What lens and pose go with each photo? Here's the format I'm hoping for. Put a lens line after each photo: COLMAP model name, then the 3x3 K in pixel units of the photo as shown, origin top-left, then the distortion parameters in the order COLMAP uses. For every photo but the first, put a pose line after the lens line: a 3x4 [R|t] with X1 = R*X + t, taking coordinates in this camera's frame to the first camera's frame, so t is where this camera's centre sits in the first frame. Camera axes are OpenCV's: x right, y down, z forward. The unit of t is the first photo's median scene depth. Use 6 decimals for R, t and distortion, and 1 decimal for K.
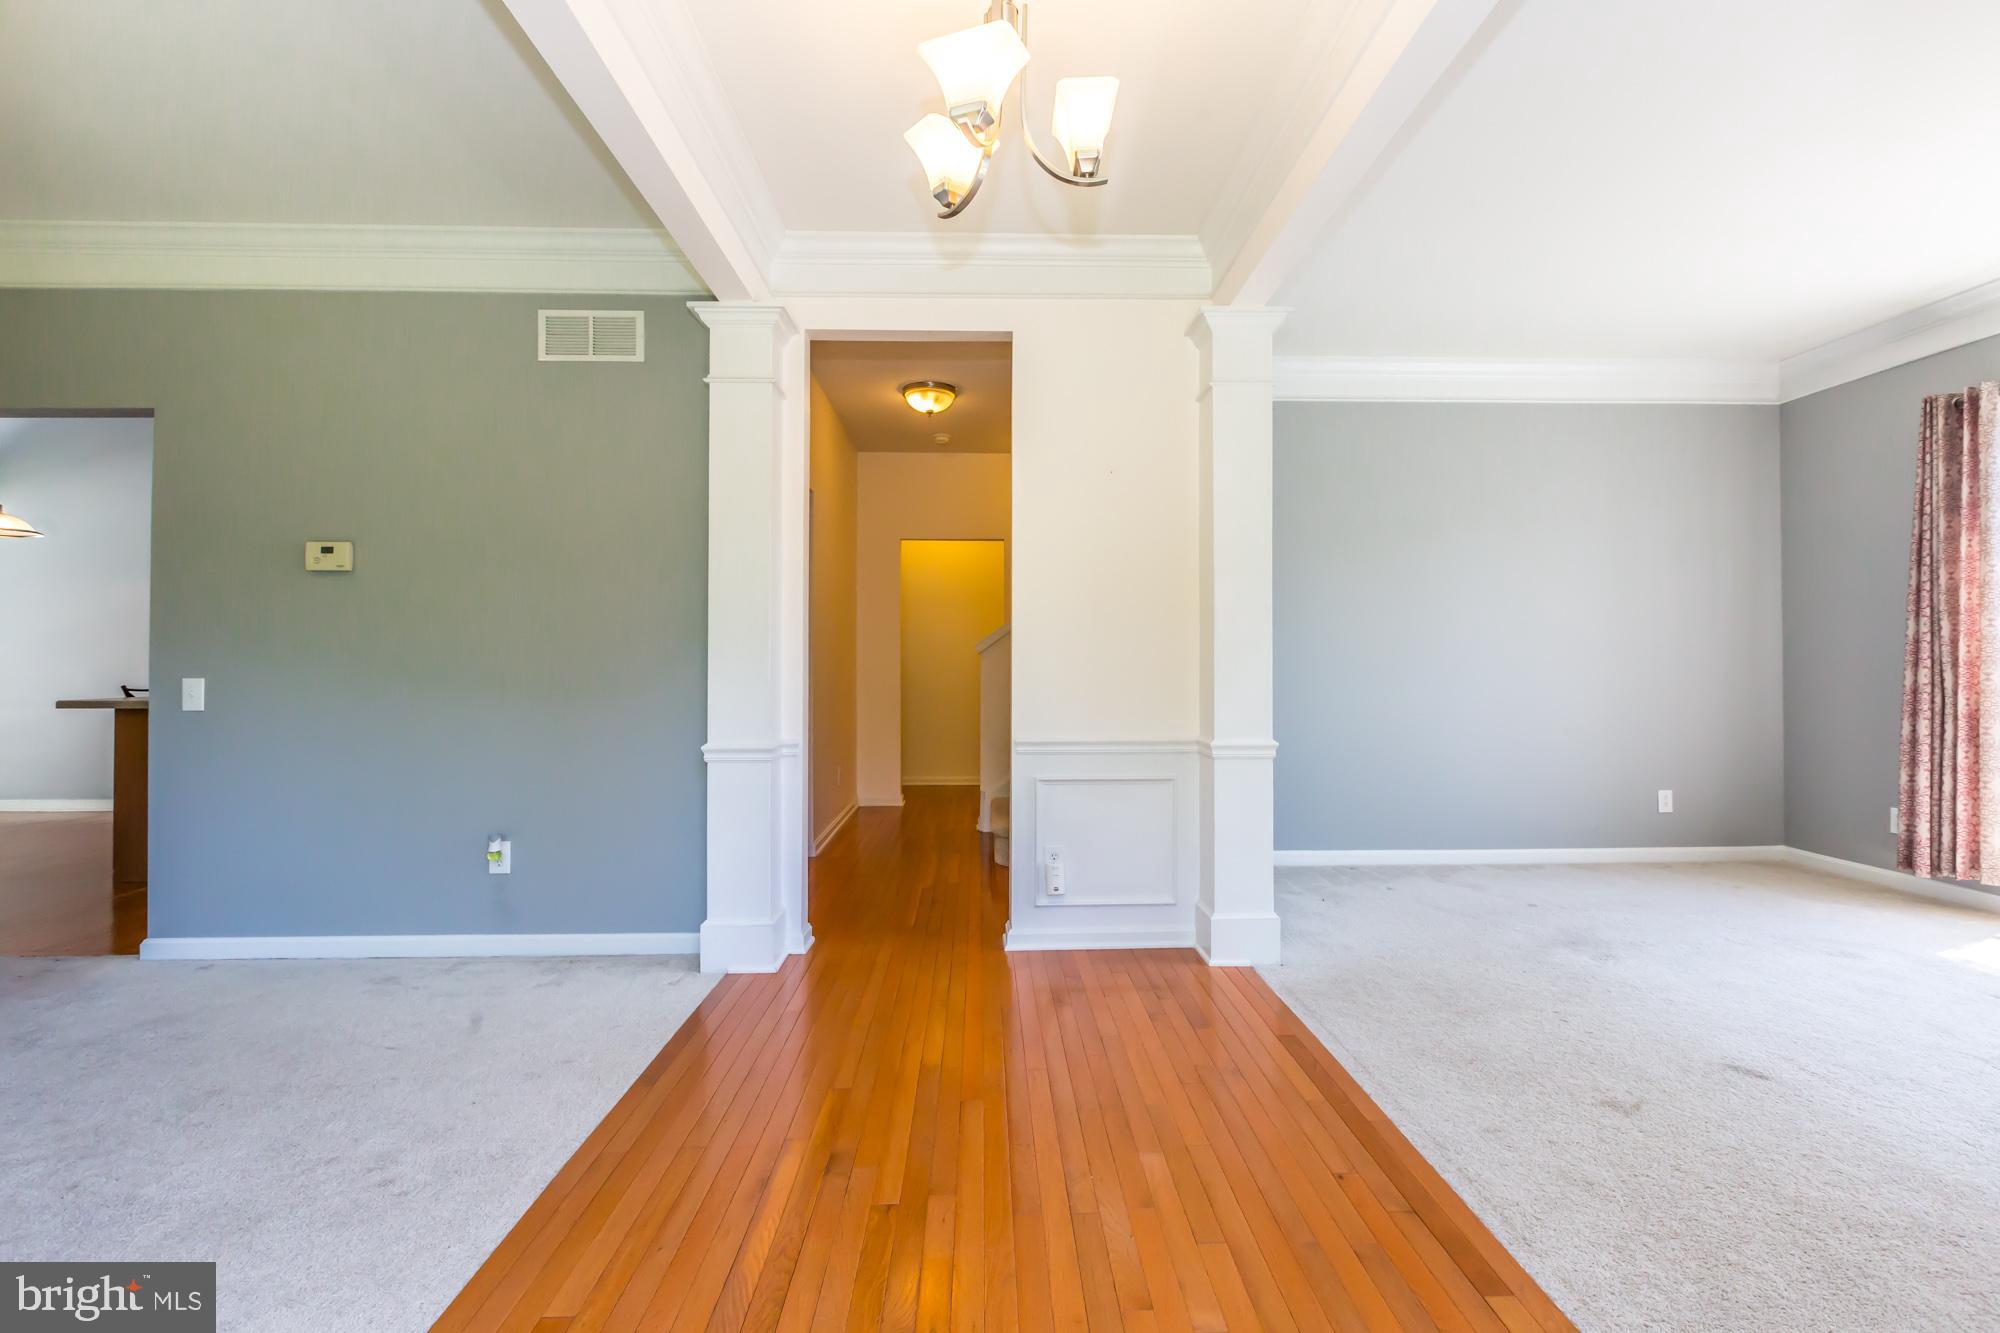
lens RADIAL K [[886.1, 0, 995.1], [0, 886.1, 661.9], [0, 0, 1]] dist [-0.000302, -0.000194]
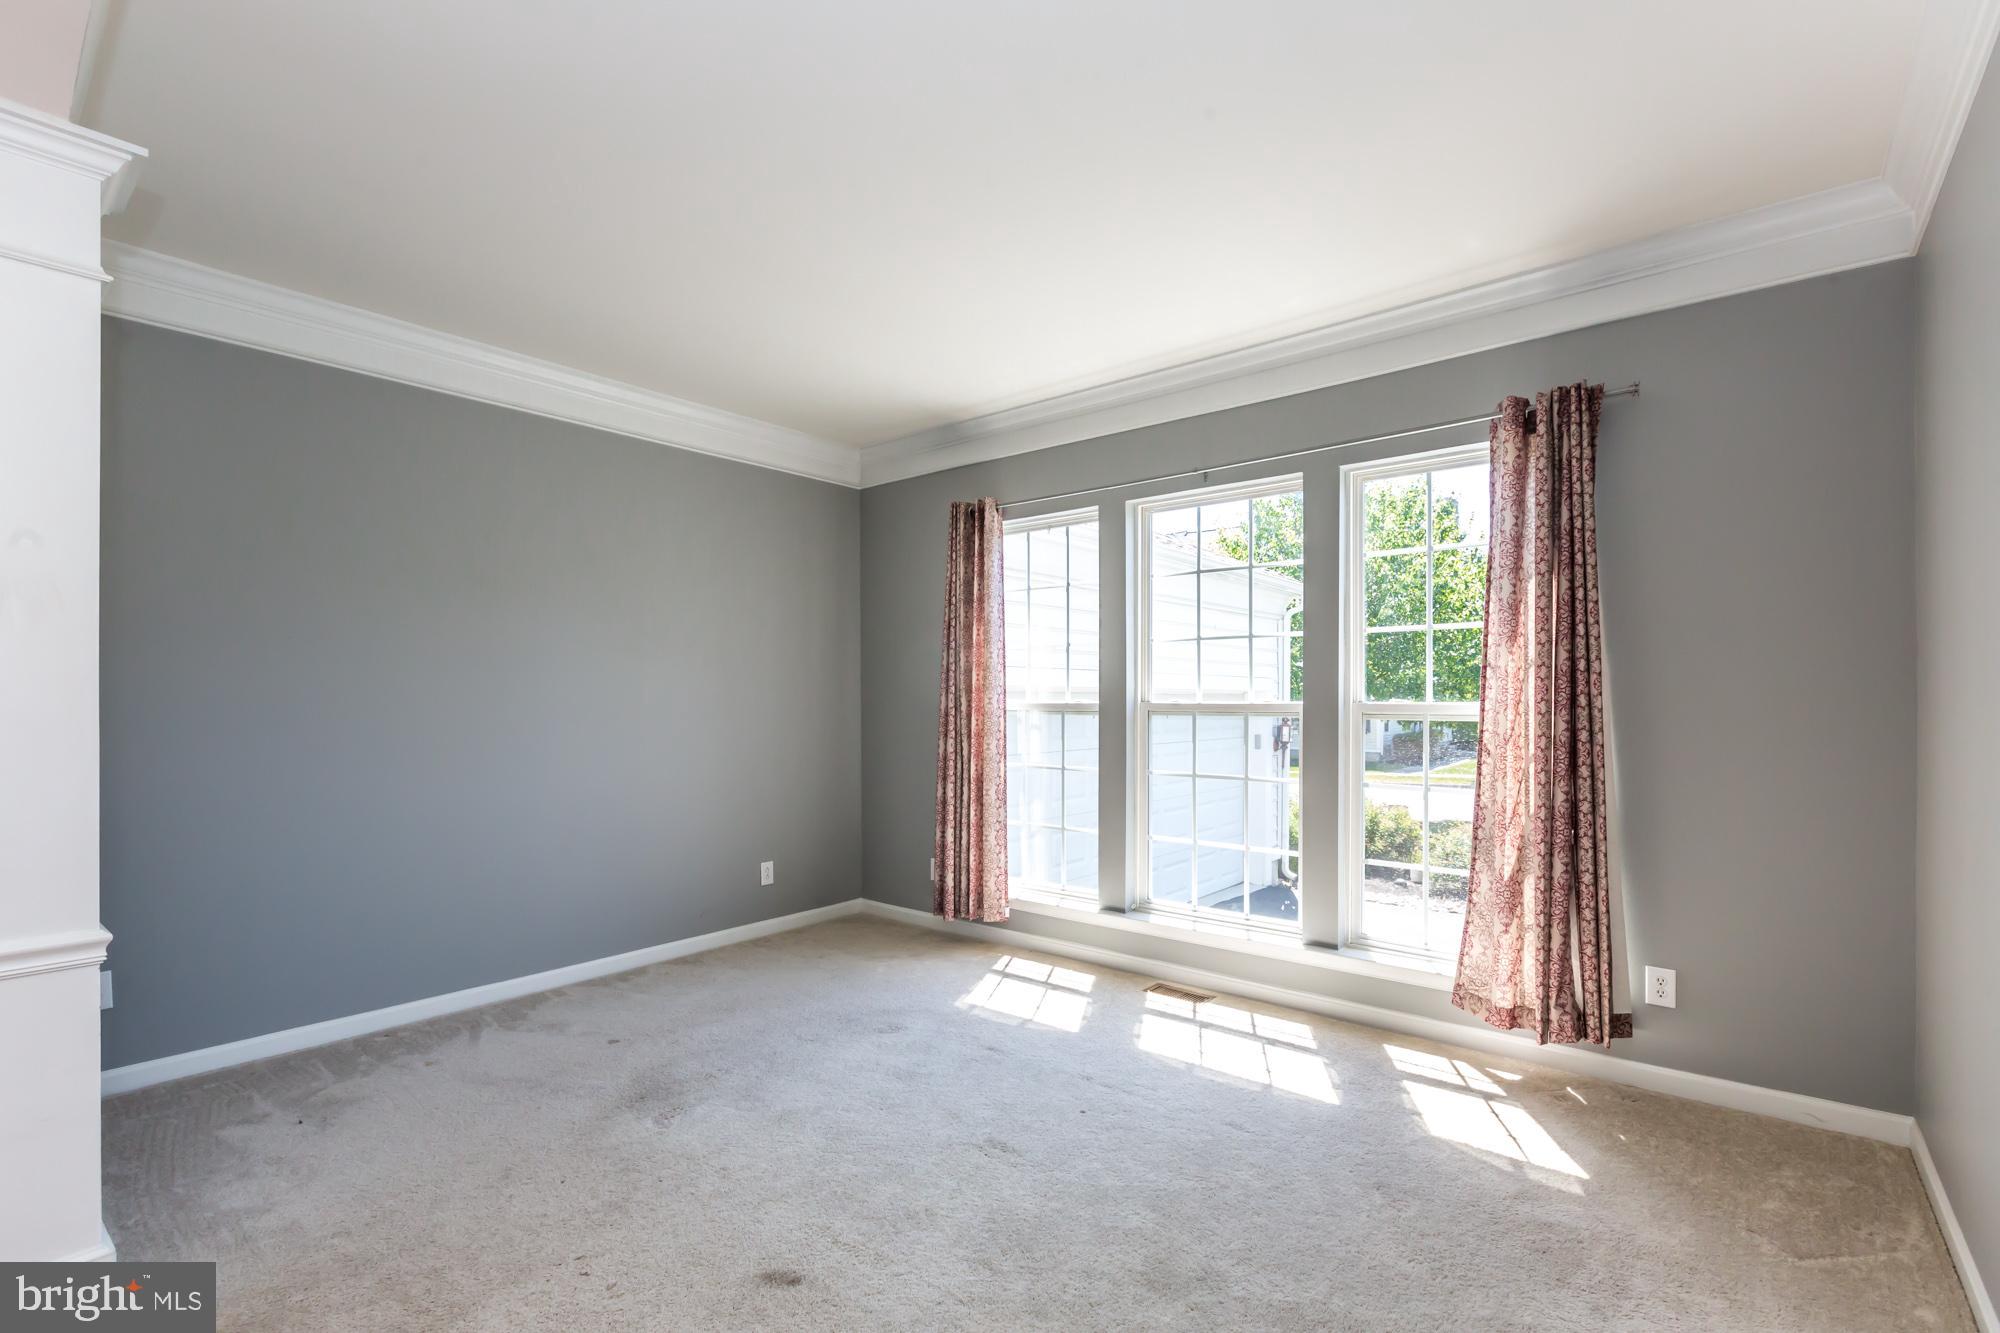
lens RADIAL K [[886.1, 0, 995.1], [0, 886.1, 661.9], [0, 0, 1]] dist [-0.000302, -0.000194]
pose [[0.665459, 0.029709, 0.745843, 0.236907], [-0.005480, 0.999375, -0.034919, -0.052589], [-0.746415, 0.019150, 0.665206, 0.199892]]
